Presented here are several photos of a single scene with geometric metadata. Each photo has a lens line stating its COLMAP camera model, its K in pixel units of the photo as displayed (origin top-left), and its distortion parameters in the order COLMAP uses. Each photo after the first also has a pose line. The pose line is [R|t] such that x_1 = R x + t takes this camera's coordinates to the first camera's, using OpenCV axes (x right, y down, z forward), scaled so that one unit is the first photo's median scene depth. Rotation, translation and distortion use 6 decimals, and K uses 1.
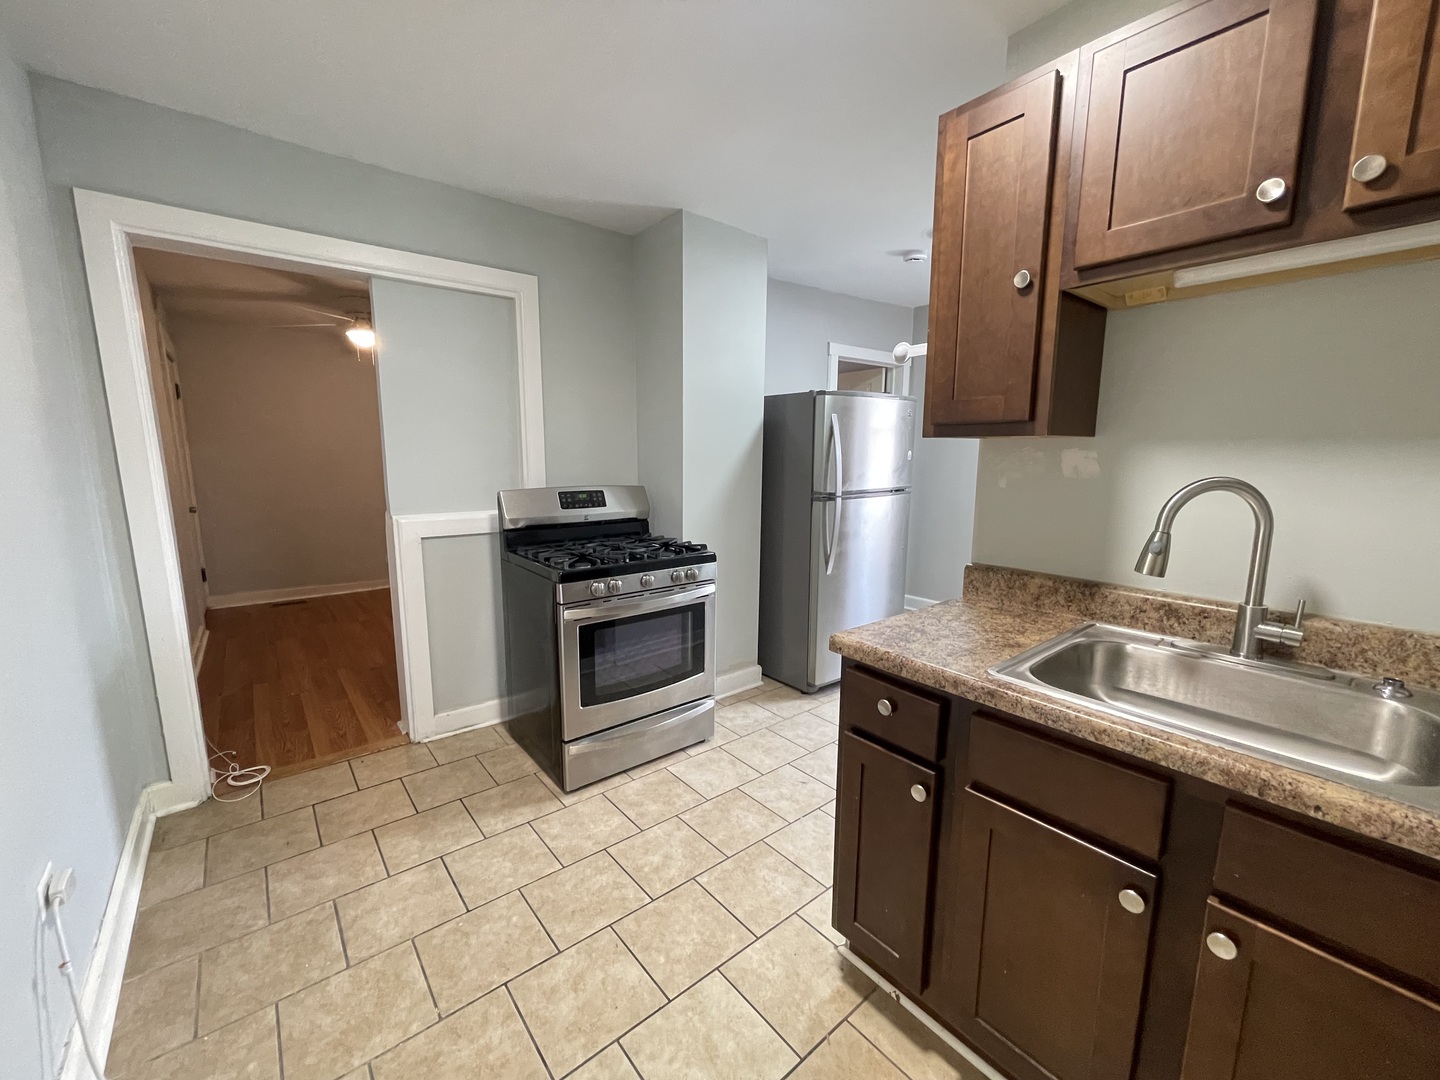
lens RADIAL K [[576.9, 0, 708.1], [0, 576.9, 543.6], [0, 0, 1]] dist [-0.022151, 0.005102]
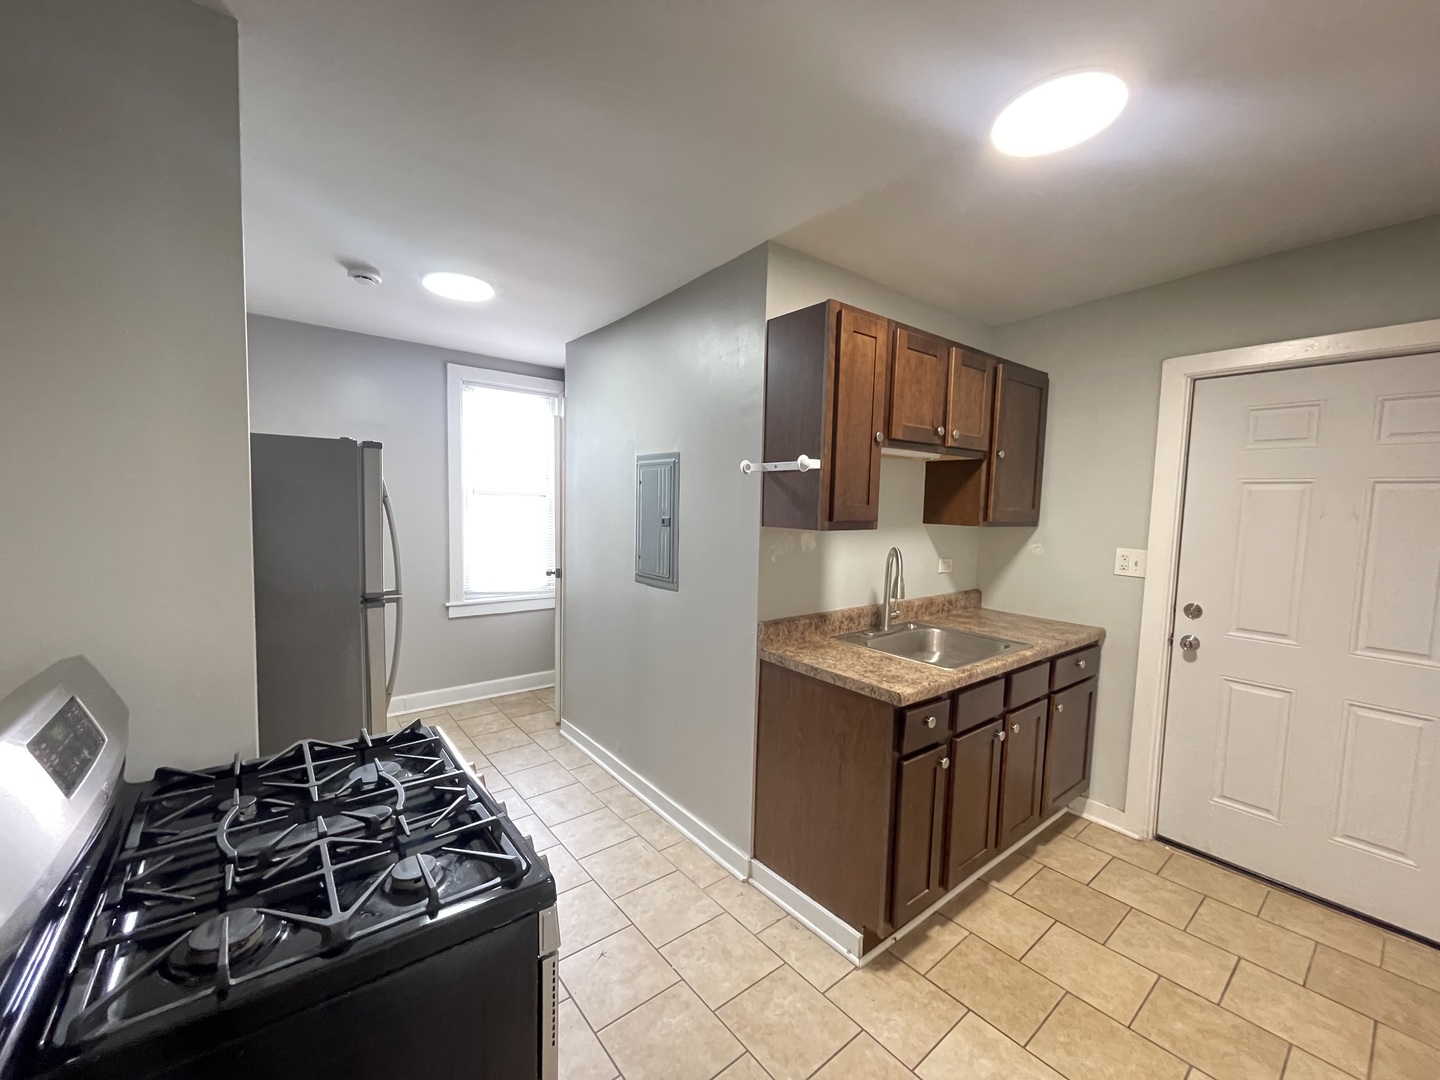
lens RADIAL K [[576.9, 0, 705.1], [0, 576.9, 538.0], [0, 0, 1]] dist [-0.022151, 0.005102]
pose [[0.014967, -0.067503, 0.997607, -0.940546], [0.140672, 0.987937, 0.064738, -0.293642], [-0.989943, 0.139367, 0.024282, 1.244335]]
